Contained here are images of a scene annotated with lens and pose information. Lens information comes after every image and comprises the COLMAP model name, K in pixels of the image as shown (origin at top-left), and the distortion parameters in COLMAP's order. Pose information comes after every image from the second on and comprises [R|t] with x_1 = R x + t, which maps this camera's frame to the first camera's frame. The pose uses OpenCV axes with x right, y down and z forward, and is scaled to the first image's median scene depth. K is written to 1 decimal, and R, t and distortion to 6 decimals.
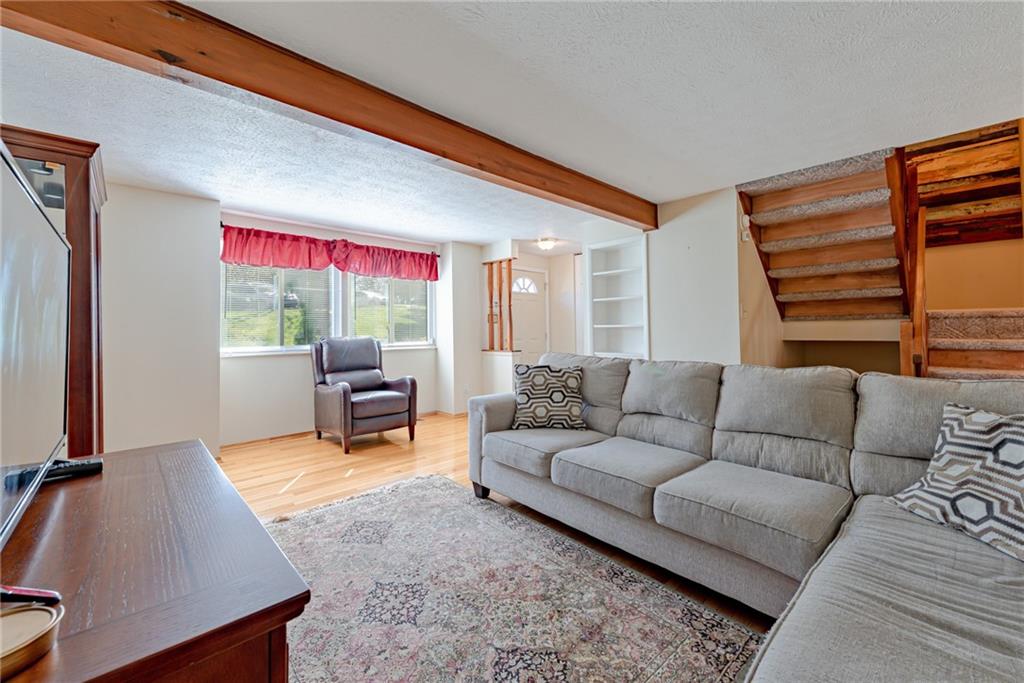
lens RADIAL K [[413.0, 0, 510.4], [0, 413.0, 332.2], [0, 0, 1]] dist [0.015609, -0.001891]
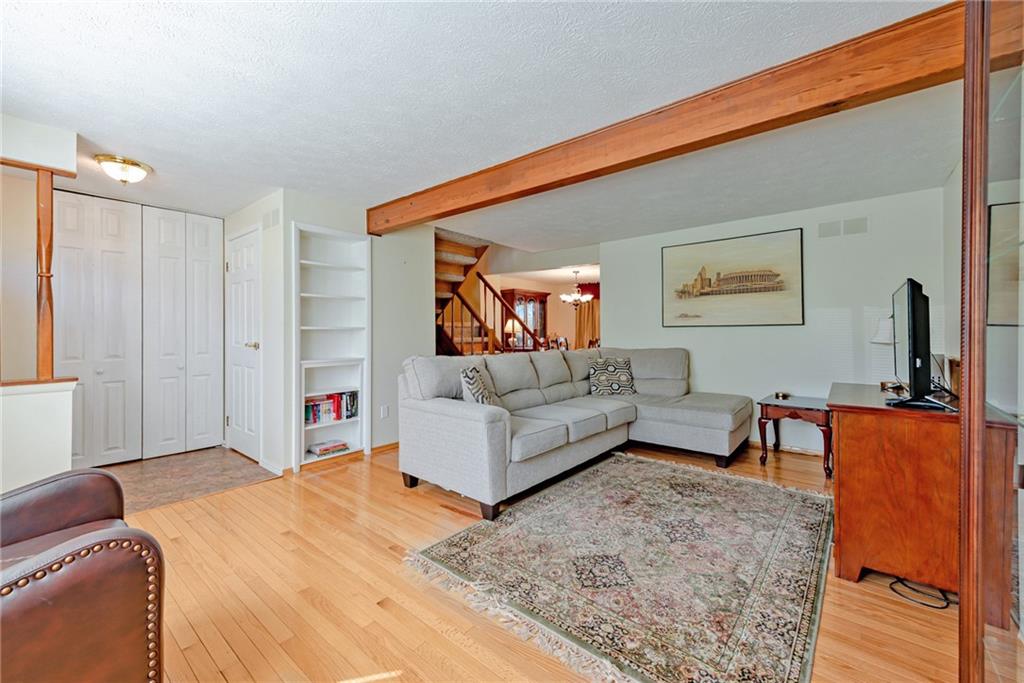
lens RADIAL K [[413.0, 0, 512.1], [0, 413.0, 334.8], [0, 0, 1]] dist [0.015609, -0.001891]
pose [[-0.141050, 0.000877, 0.990002, -1.133838], [0.008645, 0.999963, 0.000346, 0.003506], [-0.989965, 0.008608, -0.141052, 1.275760]]
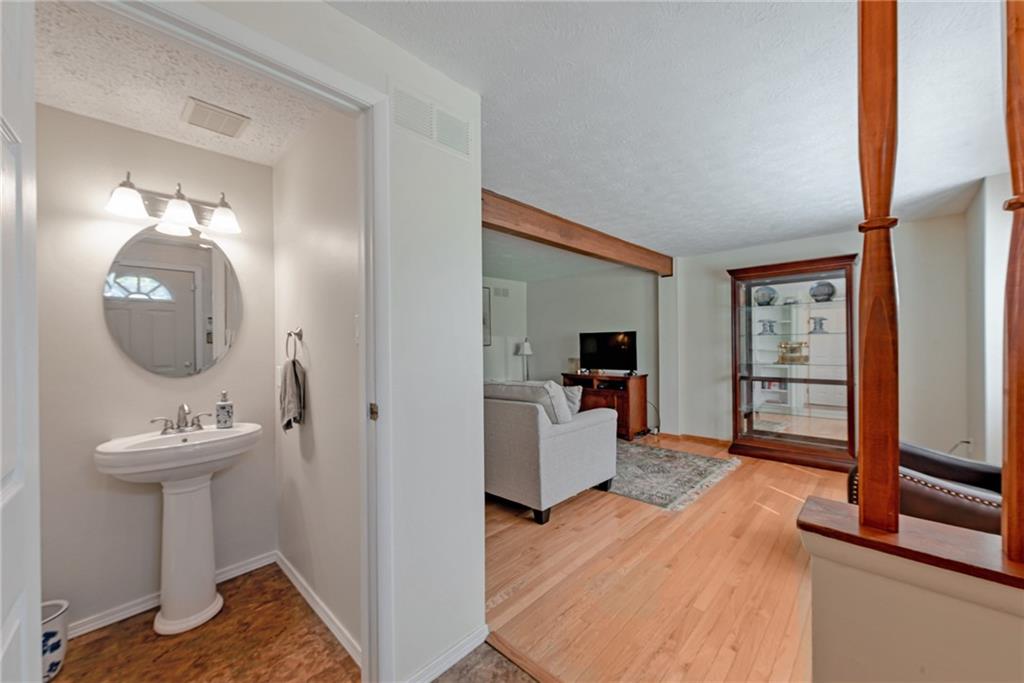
lens RADIAL K [[413.0, 0, 513.7], [0, 413.0, 343.1], [0, 0, 1]] dist [0.015609, -0.001891]
pose [[-0.994311, 0.013971, -0.105594, 0.380601], [0.013253, 0.999884, 0.007504, -0.055812], [0.105686, 0.006062, -0.994381, 2.584187]]
